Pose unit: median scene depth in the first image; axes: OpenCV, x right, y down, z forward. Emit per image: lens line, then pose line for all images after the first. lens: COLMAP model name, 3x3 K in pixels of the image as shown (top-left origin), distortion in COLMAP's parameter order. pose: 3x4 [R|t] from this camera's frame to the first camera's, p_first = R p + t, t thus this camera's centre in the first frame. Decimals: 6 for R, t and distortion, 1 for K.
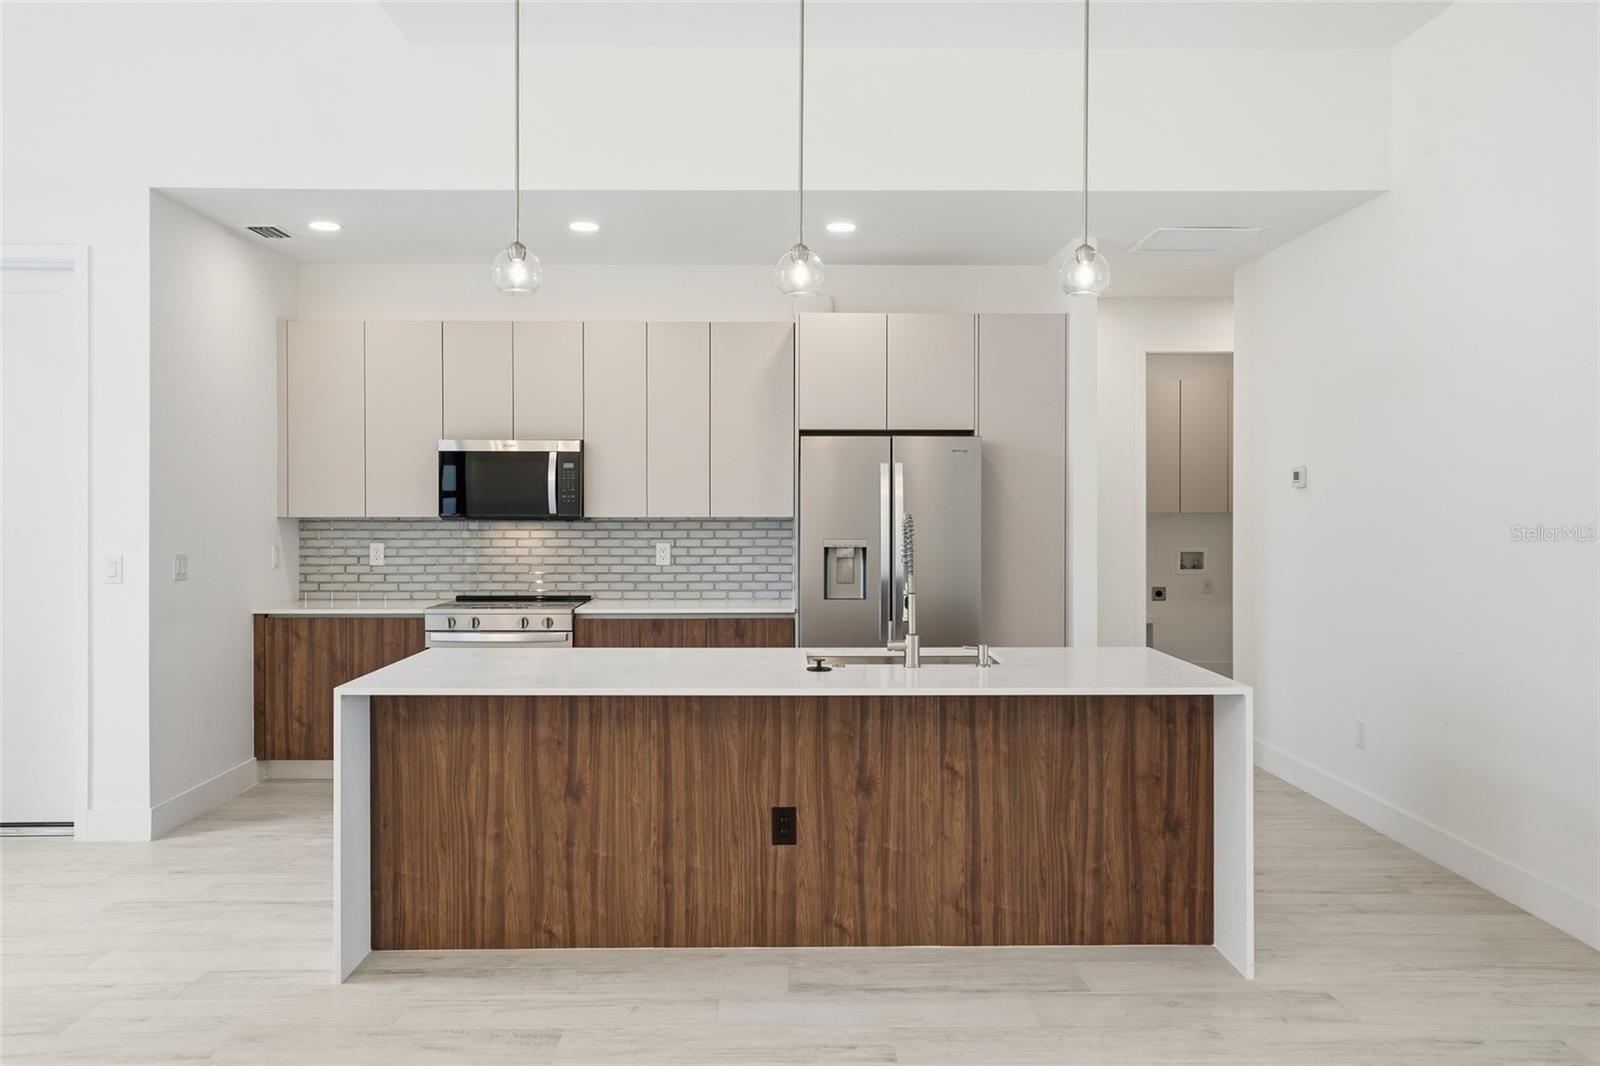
lens RADIAL K [[1232.1, 0, 788.7], [0, 1232.1, 505.9], [0, 0, 1]] dist [0.001080, 0.020524]
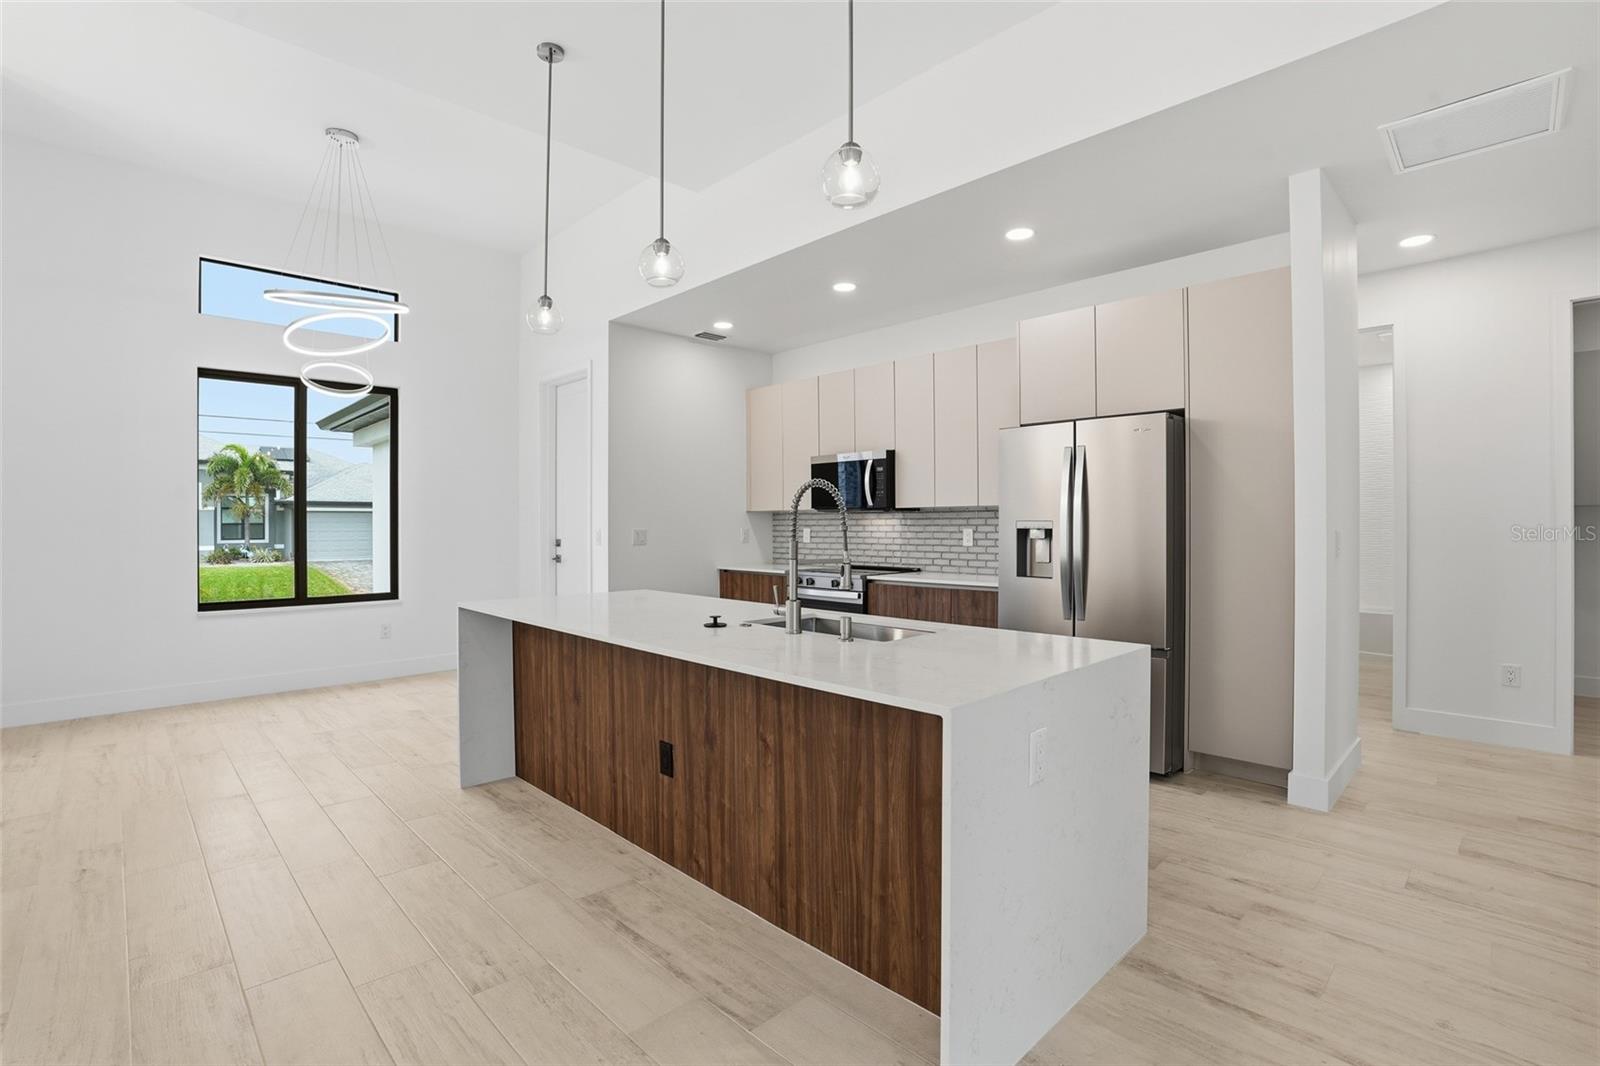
lens RADIAL K [[747.8, 0, 787.5], [0, 747.8, 520.3], [0, 0, 1]] dist [-0.064982, 0.020457]
pose [[0.678003, -0.005666, -0.735037, 0.570316], [0.001296, 0.999978, -0.006513, 0.045720], [0.735058, 0.003463, 0.677996, 0.619370]]
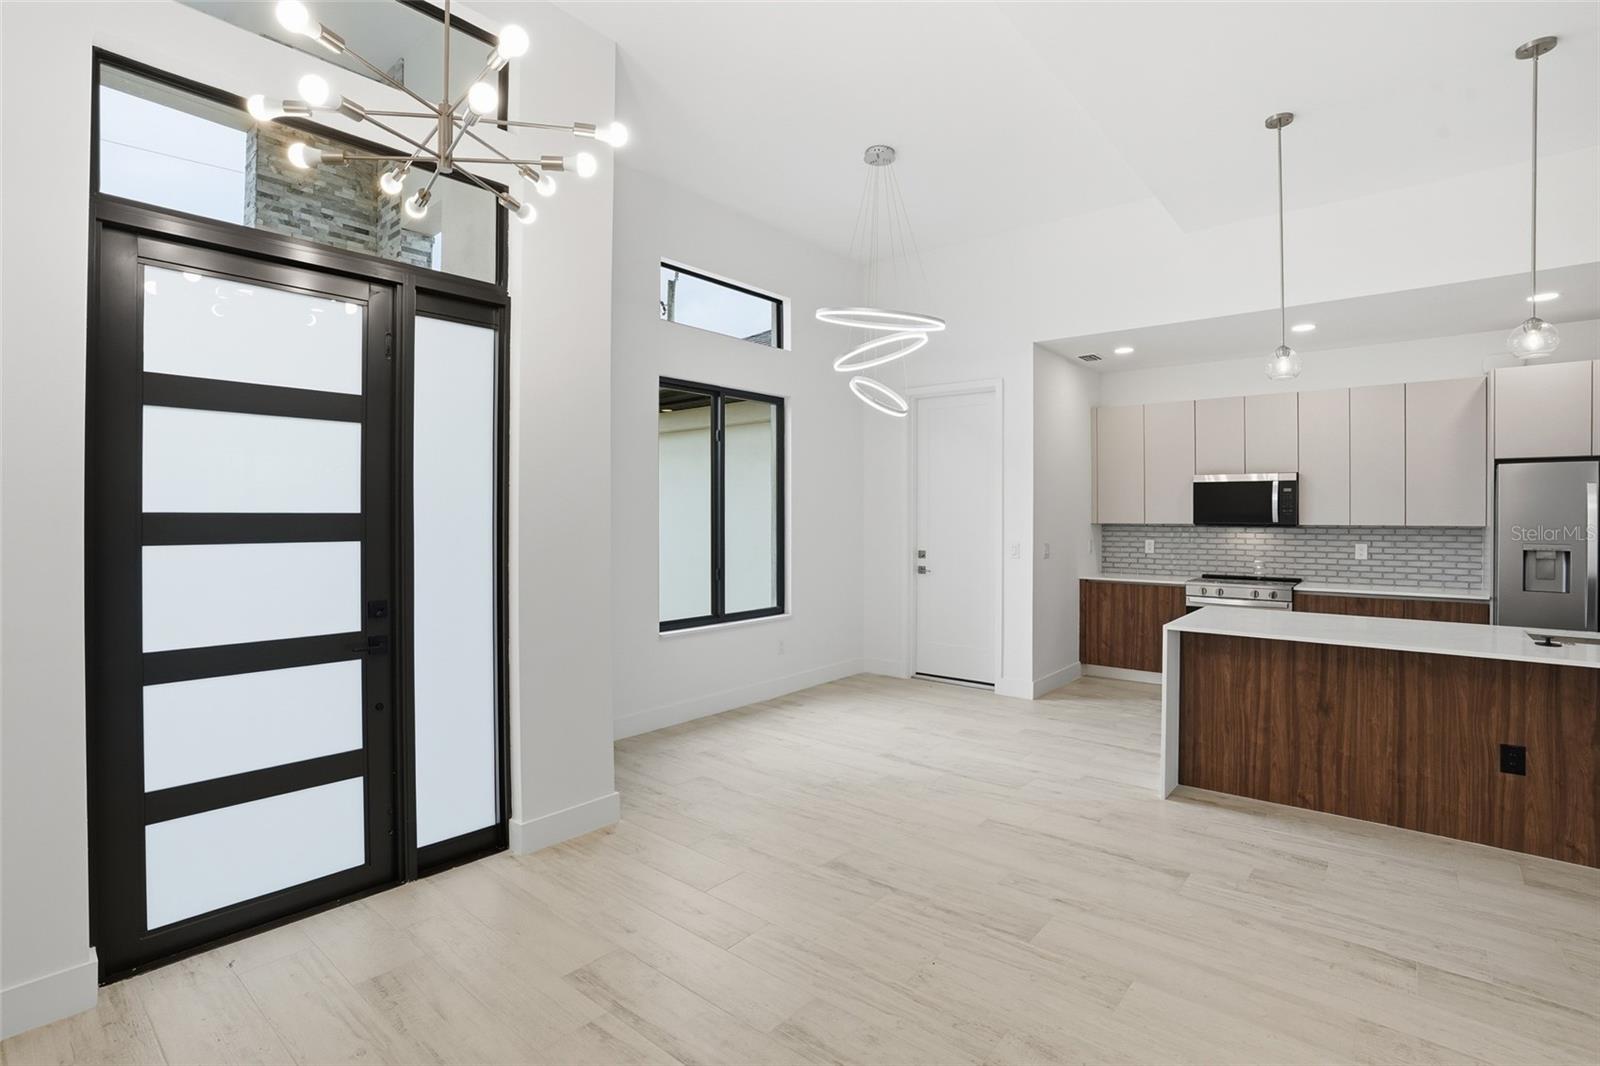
lens RADIAL K [[747.8, 0, 792.1], [0, 747.8, 519.0], [0, 0, 1]] dist [-0.064982, 0.020457]
pose [[0.752839, 0.003033, -0.658198, -0.082946], [-0.001791, 0.999995, 0.002559, 0.001679], [0.658202, -0.000748, 0.752841, -0.081423]]
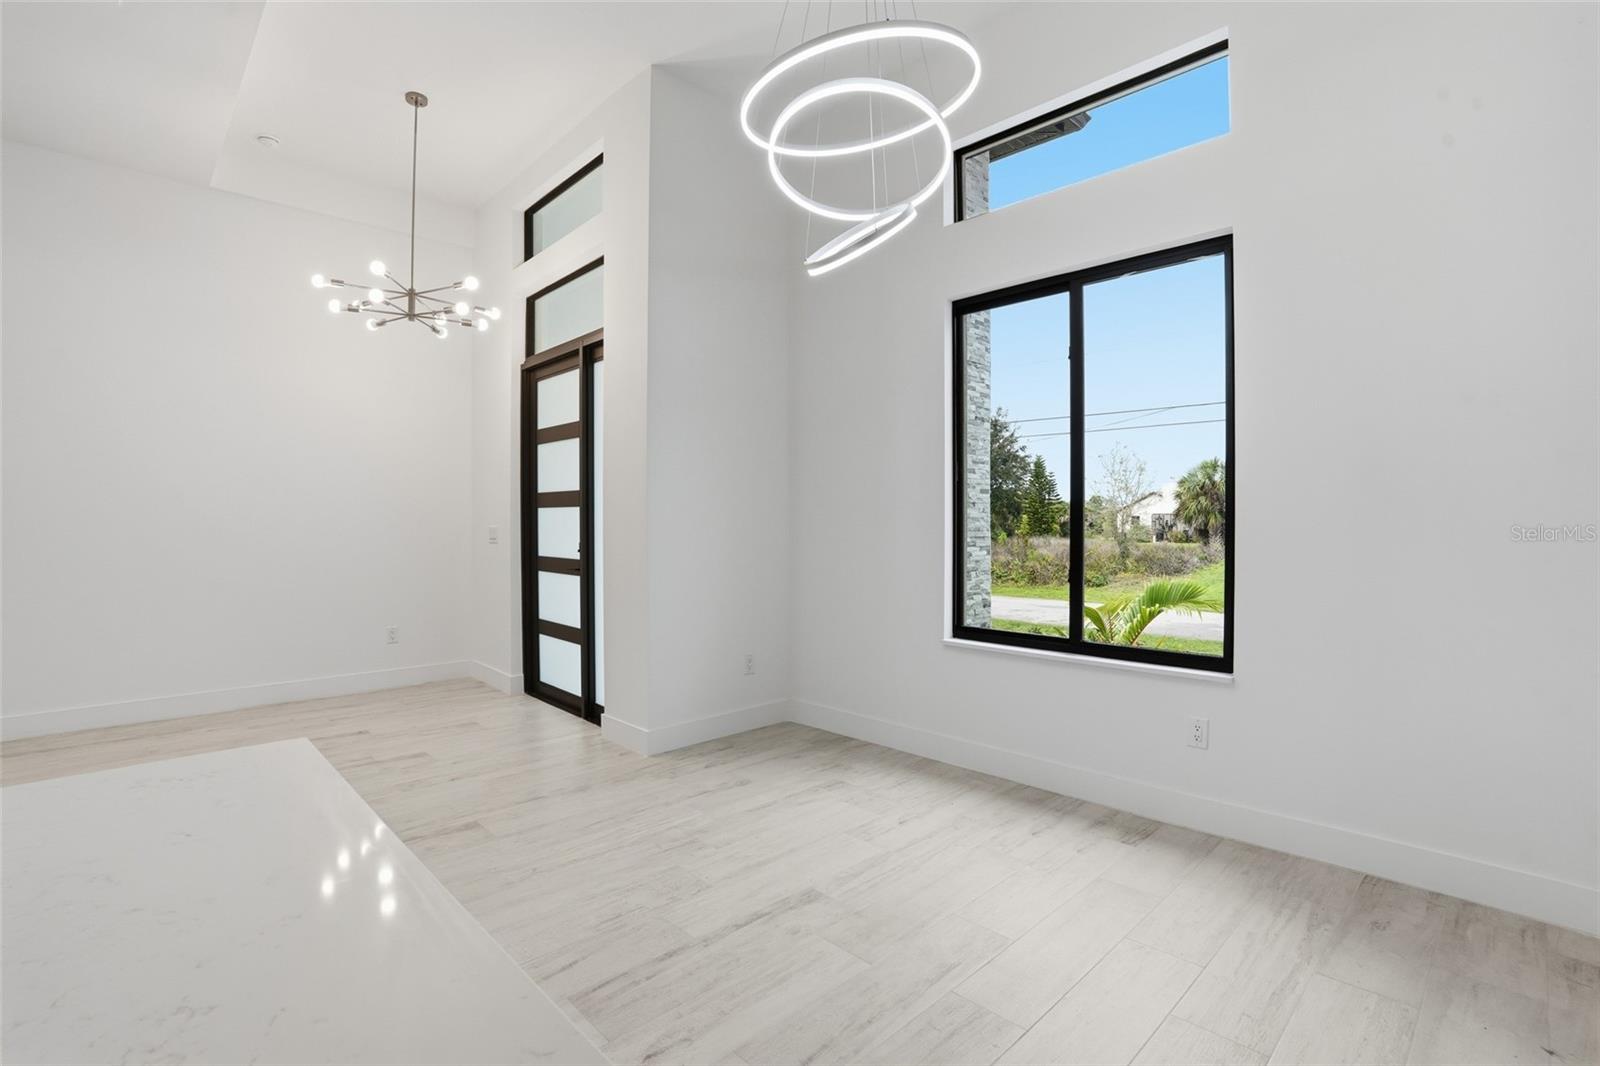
lens RADIAL K [[747.8, 0, 800.0], [0, 747.8, 531.6], [0, 0, 1]] dist [-0.064982, 0.020457]
pose [[-0.728685, 0.010205, -0.684773, -0.283276], [-0.001820, 0.999857, 0.016837, 0.044556], [0.684846, 0.013515, -0.728562, 1.289192]]
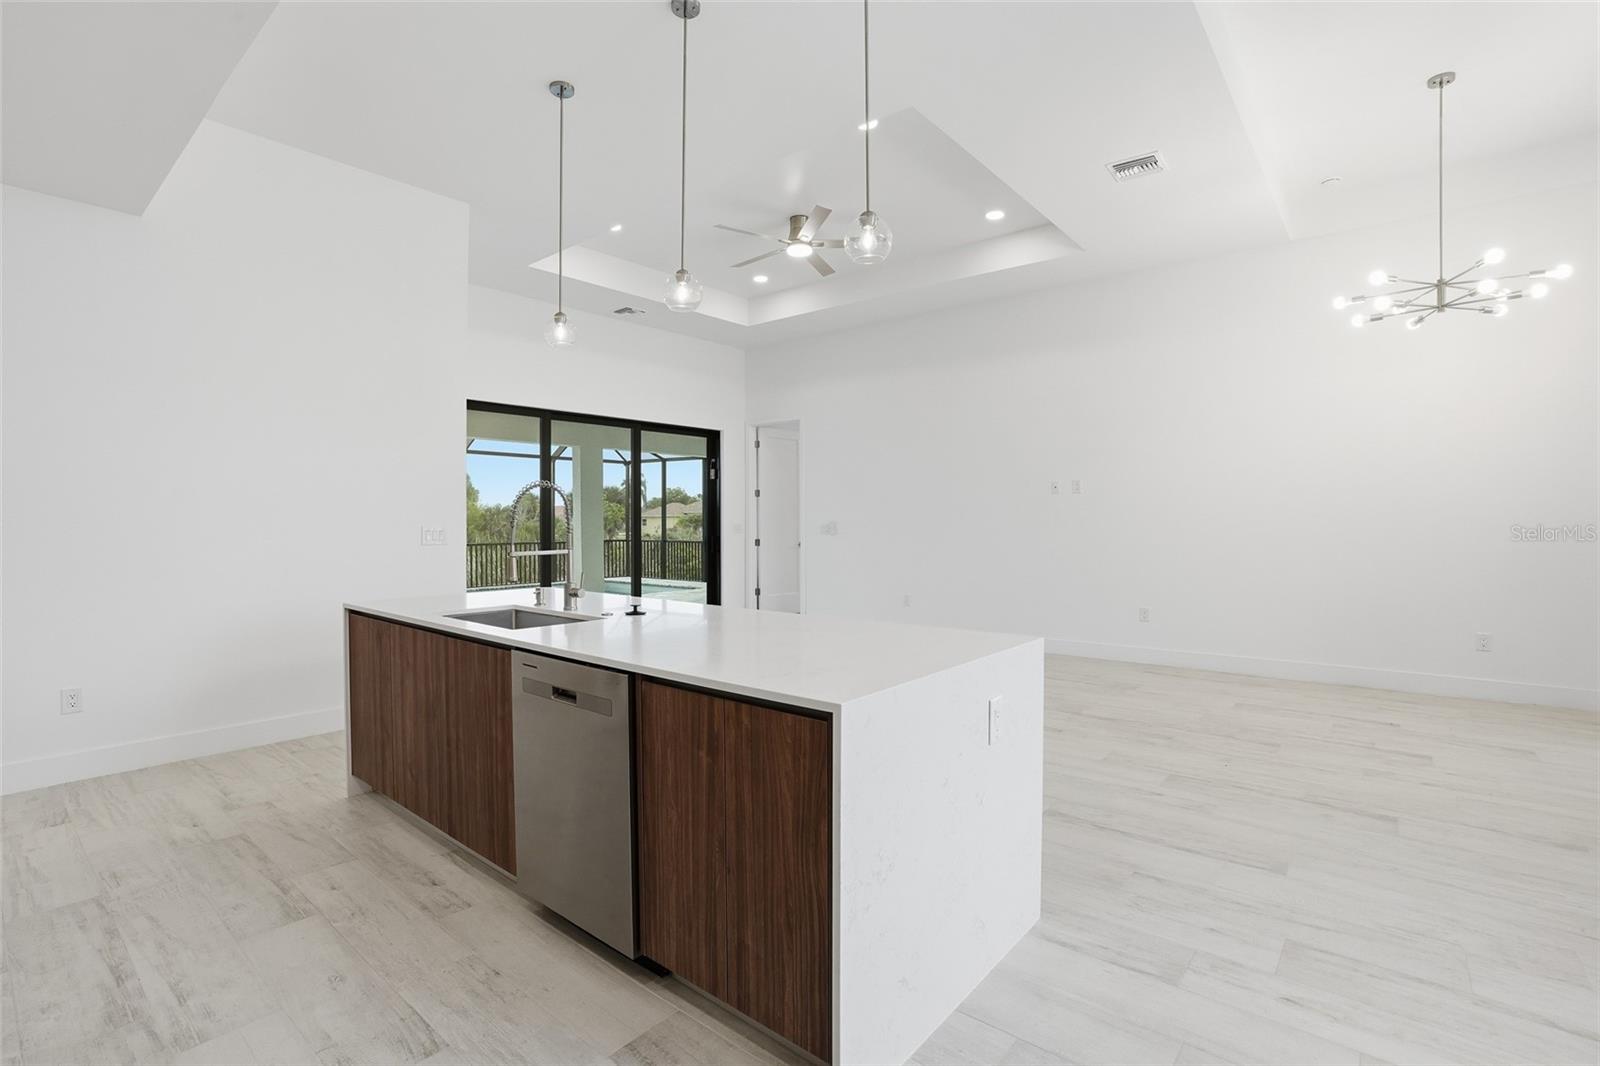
lens RADIAL K [[747.8, 0, 788.5], [0, 747.8, 524.1], [0, 0, 1]] dist [-0.064982, 0.020457]
pose [[-0.755104, -0.001839, 0.655602, -0.566915], [0.004165, 0.999962, 0.007601, 0.044035], [-0.655592, 0.008470, -0.755068, 1.486858]]
